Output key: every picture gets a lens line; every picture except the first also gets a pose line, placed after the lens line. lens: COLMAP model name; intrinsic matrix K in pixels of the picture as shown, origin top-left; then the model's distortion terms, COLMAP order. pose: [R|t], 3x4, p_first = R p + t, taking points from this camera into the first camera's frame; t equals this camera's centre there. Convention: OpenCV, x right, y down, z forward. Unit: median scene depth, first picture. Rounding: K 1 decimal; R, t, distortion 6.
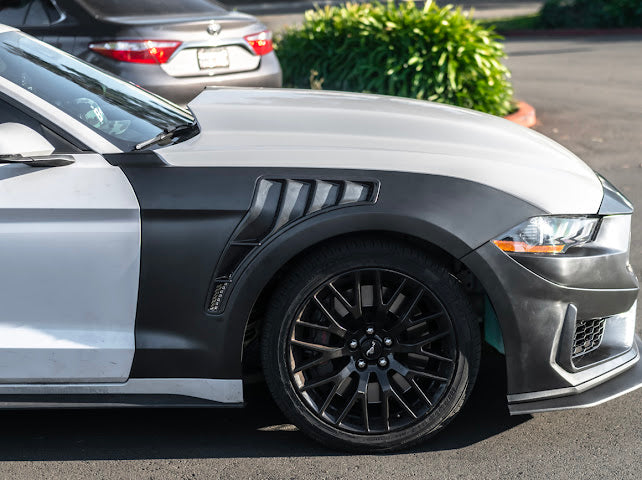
lens RADIAL K [[1526.6, 0, 321.0], [0, 1526.6, 240.0], [0, 0, 1]] dist [0.046215, -0.052025]
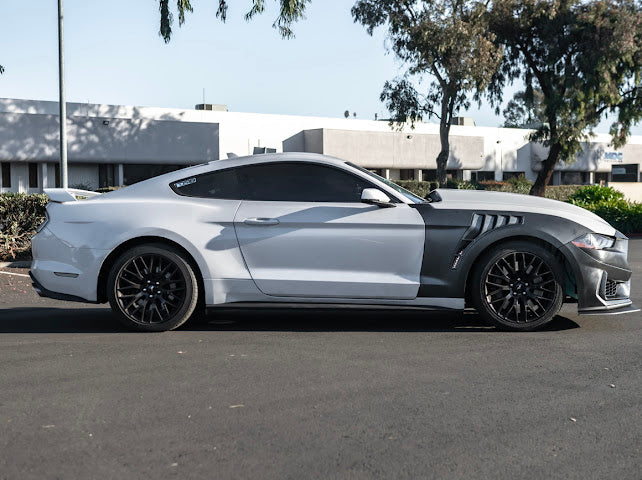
lens RADIAL K [[987.8, 0, 319.9], [0, 987.8, 284.8], [0, 0, 1]] dist [0.039183, 0.029443]
pose [[0.998356, 0.022007, -0.052924, -0.194902], [-0.027586, 0.993863, -0.107123, 0.240666], [0.050242, 0.108407, 0.992836, -0.541002]]
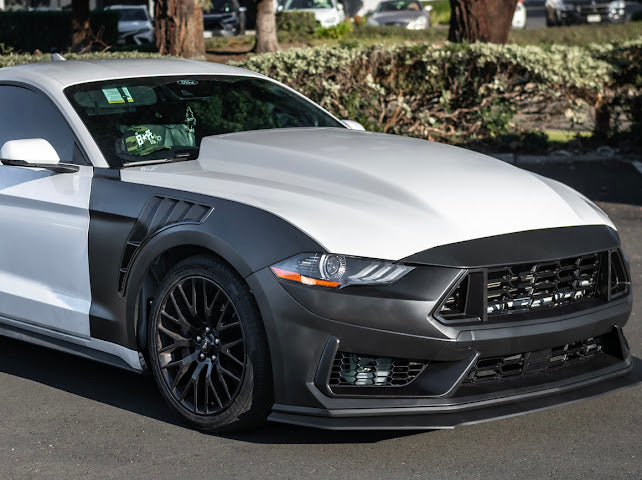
lens RADIAL K [[1629.9, 0, 202.6], [0, 1629.9, 238.2], [0, 0, 1]] dist [0.045645, 0.033131]
pose [[0.631507, 0.112677, -0.767140, 1.014274], [-0.135479, 0.990200, 0.033914, -0.055731], [0.763443, 0.082514, 0.640583, 0.161737]]
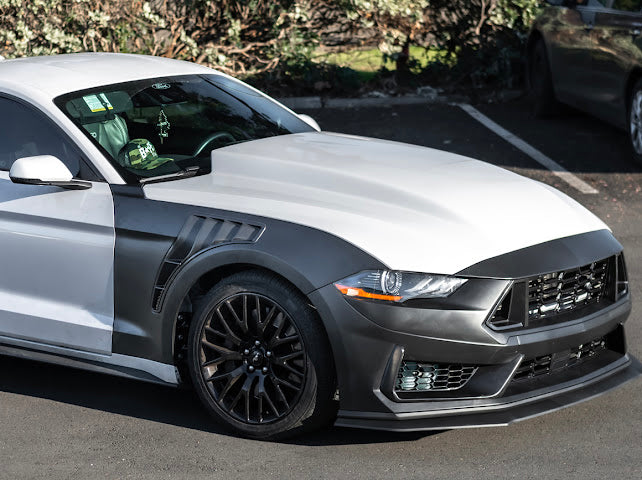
lens RADIAL K [[2397.3, 0, 140.5], [0, 2397.3, 239.6], [0, 0, 1]] dist [0.047793, -0.184309]
pose [[0.767935, 0.114180, -0.630268, 1.206142], [-0.112774, 0.992714, 0.042435, -0.099541], [0.630522, 0.038490, 0.775217, -0.613189]]
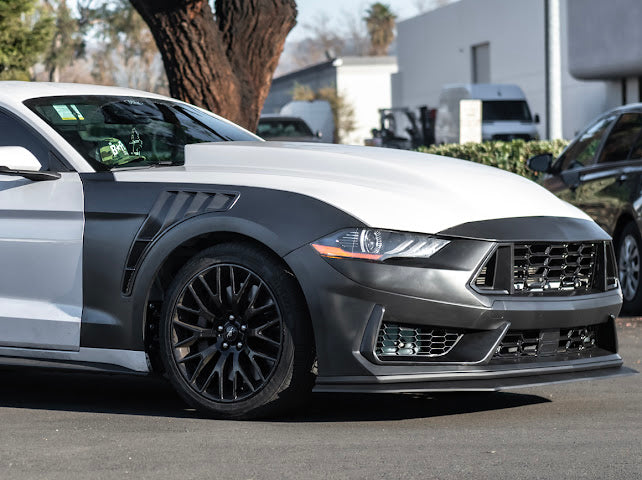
lens RADIAL K [[2451.9, 0, 129.4], [0, 2451.9, 239.9], [0, 0, 1]] dist [0.085779, -0.581933]
pose [[0.769864, 0.022753, -0.637802, 1.215121], [-0.119034, 0.986947, -0.108473, 0.220185], [0.627009, 0.159429, 0.762524, -0.552498]]
